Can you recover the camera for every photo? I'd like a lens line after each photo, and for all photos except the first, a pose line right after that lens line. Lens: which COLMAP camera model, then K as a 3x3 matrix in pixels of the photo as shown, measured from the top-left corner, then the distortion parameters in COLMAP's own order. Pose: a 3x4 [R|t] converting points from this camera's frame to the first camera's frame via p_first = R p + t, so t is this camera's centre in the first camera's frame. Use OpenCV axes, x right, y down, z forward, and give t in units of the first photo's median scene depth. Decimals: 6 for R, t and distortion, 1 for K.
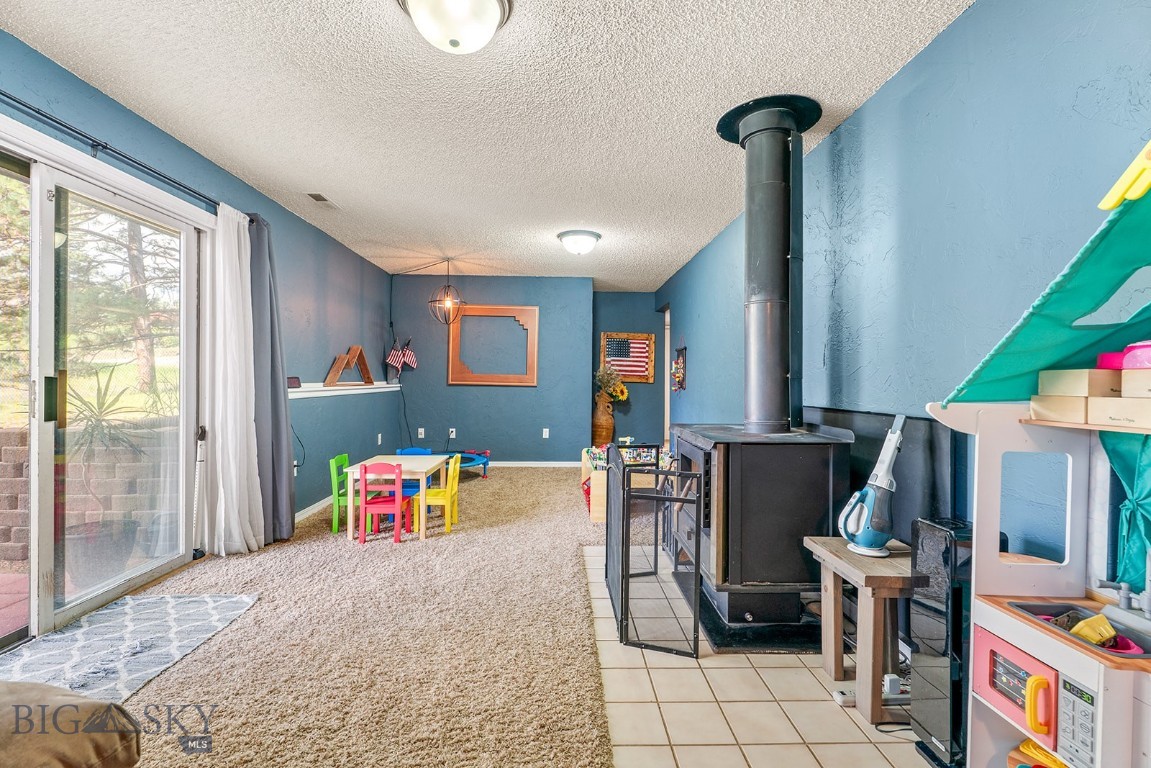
lens RADIAL K [[519.0, 0, 572.1], [0, 519.0, 373.3], [0, 0, 1]] dist [0.001321, -0.000427]
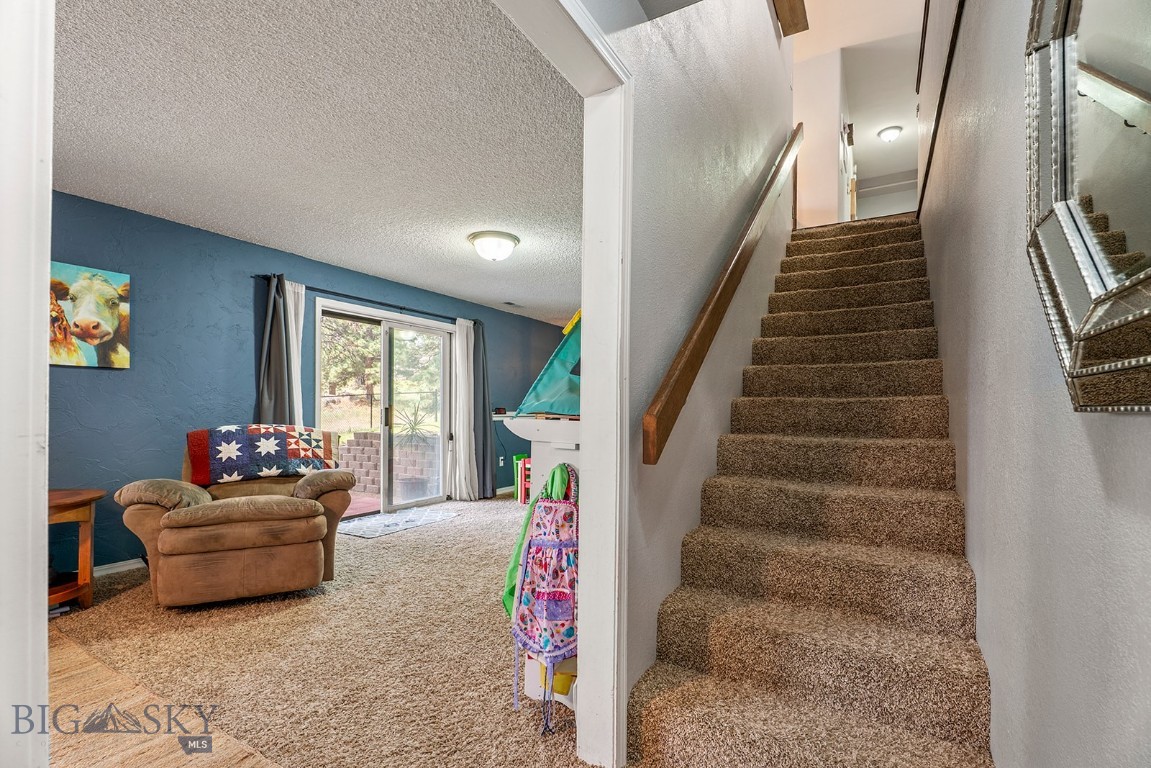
lens RADIAL K [[528.6, 0, 567.0], [0, 528.6, 399.3], [0, 0, 1]] dist [-0.000005, -0.000178]
pose [[0.840404, -0.011925, -0.541829, 0.752574], [0.005432, 0.999893, -0.013583, 0.004400], [0.541933, 0.008472, 0.840379, -0.447750]]
